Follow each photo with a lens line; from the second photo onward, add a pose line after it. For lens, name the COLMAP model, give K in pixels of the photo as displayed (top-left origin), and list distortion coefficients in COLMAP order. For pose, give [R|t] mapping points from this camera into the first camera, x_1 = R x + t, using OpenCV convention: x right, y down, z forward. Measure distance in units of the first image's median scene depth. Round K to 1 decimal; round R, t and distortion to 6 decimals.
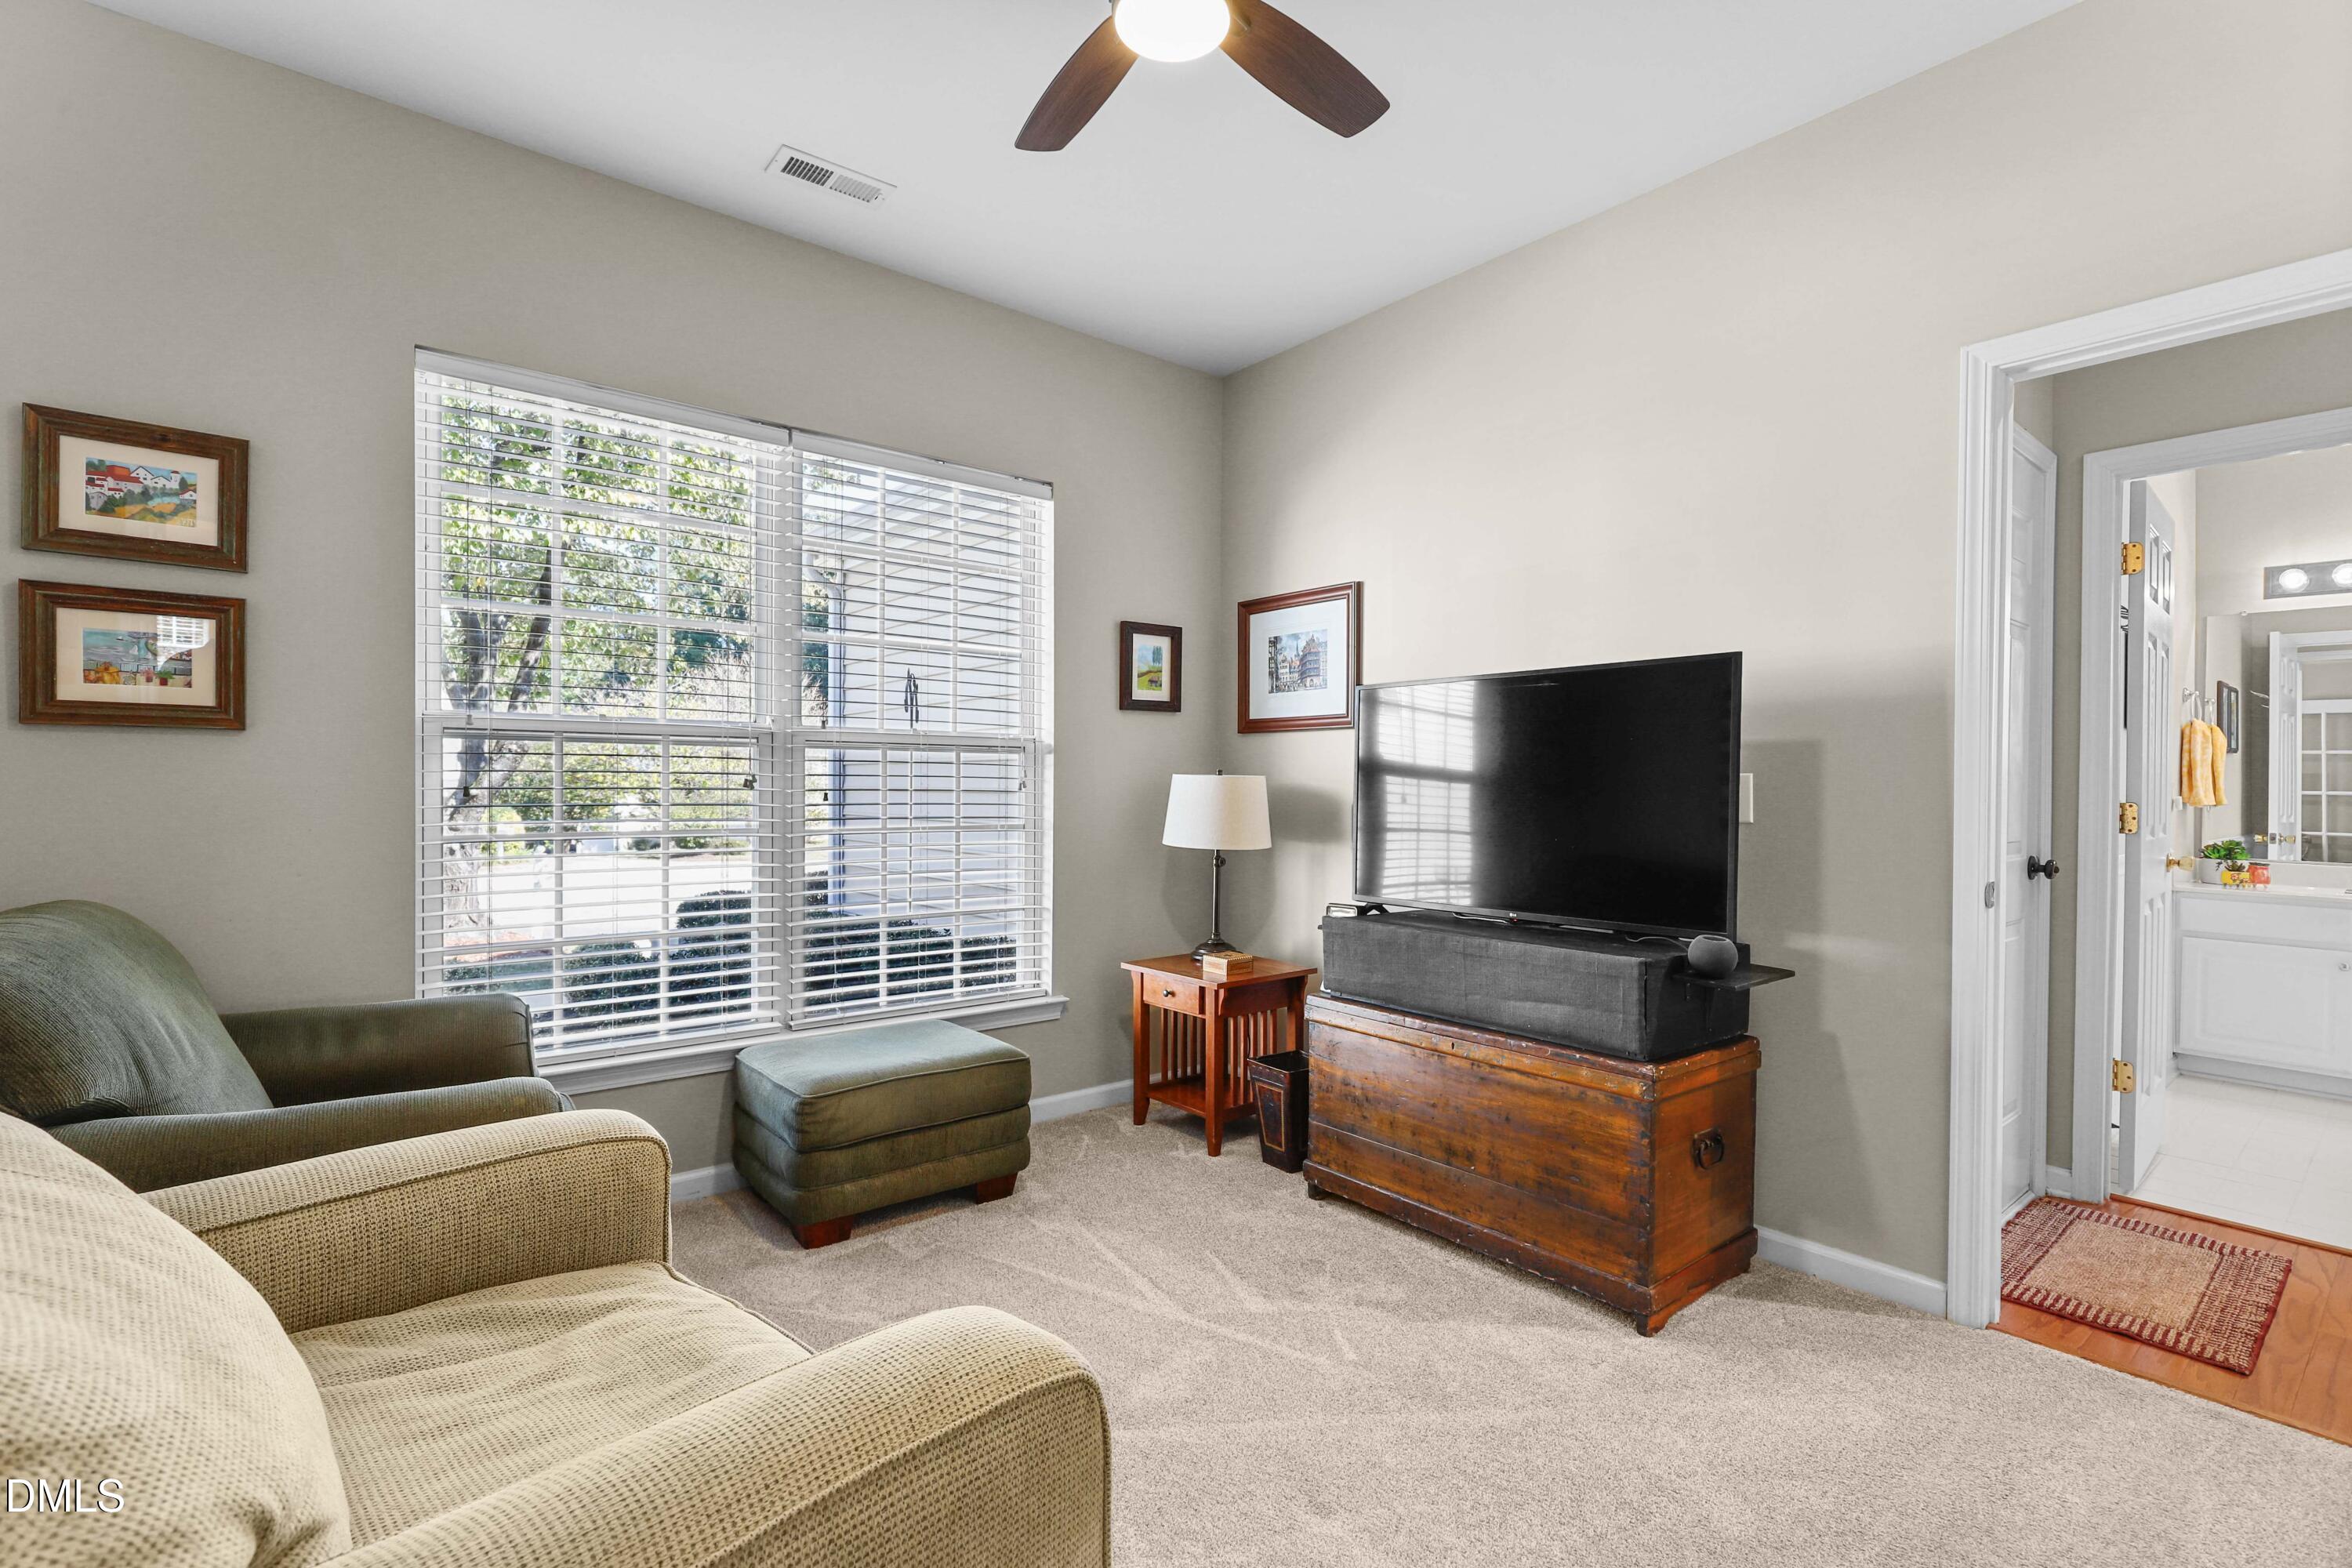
lens RADIAL K [[1071.0, 0, 1175.6], [0, 1071.0, 786.7], [0, 0, 1]] dist [0.003640, 0.000328]
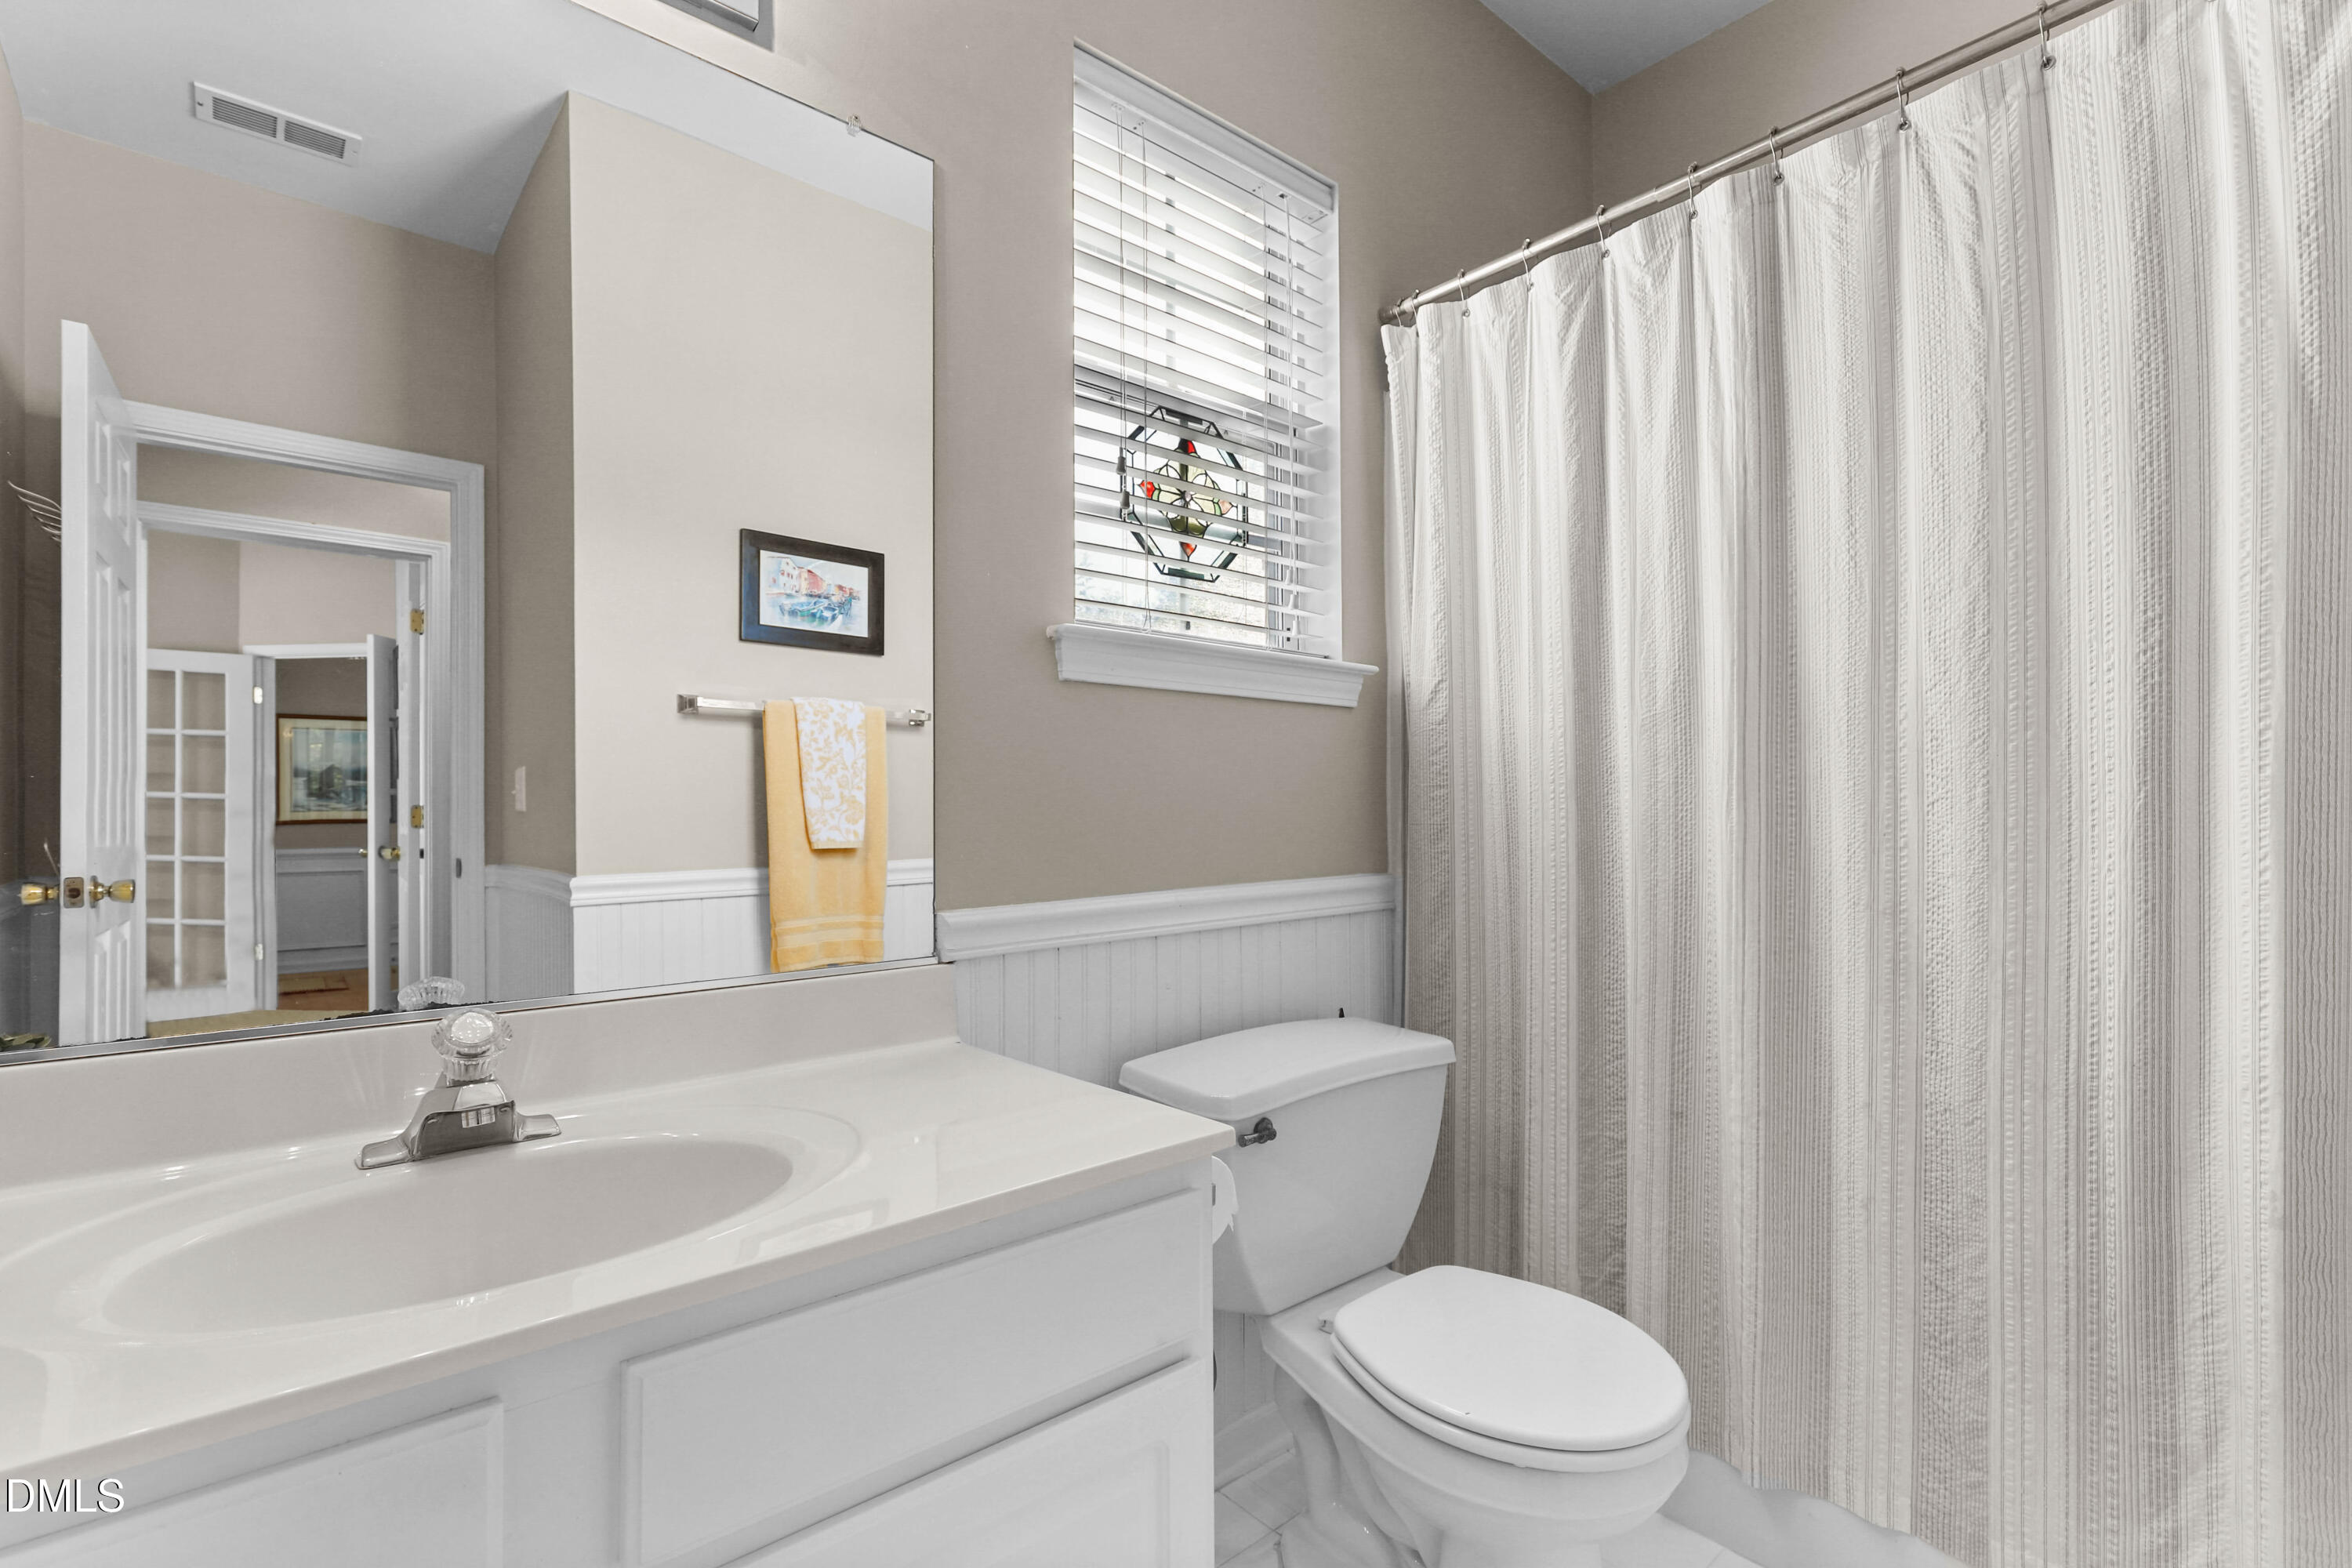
lens RADIAL K [[1071.0, 0, 1176.8], [0, 1071.0, 796.0], [0, 0, 1]] dist [0.003640, 0.000328]
pose [[-0.003618, 0.001923, 0.999992, 0.507327], [0.003340, 0.999993, -0.001911, 0.015325], [-0.999988, 0.003333, -0.003624, 0.488626]]
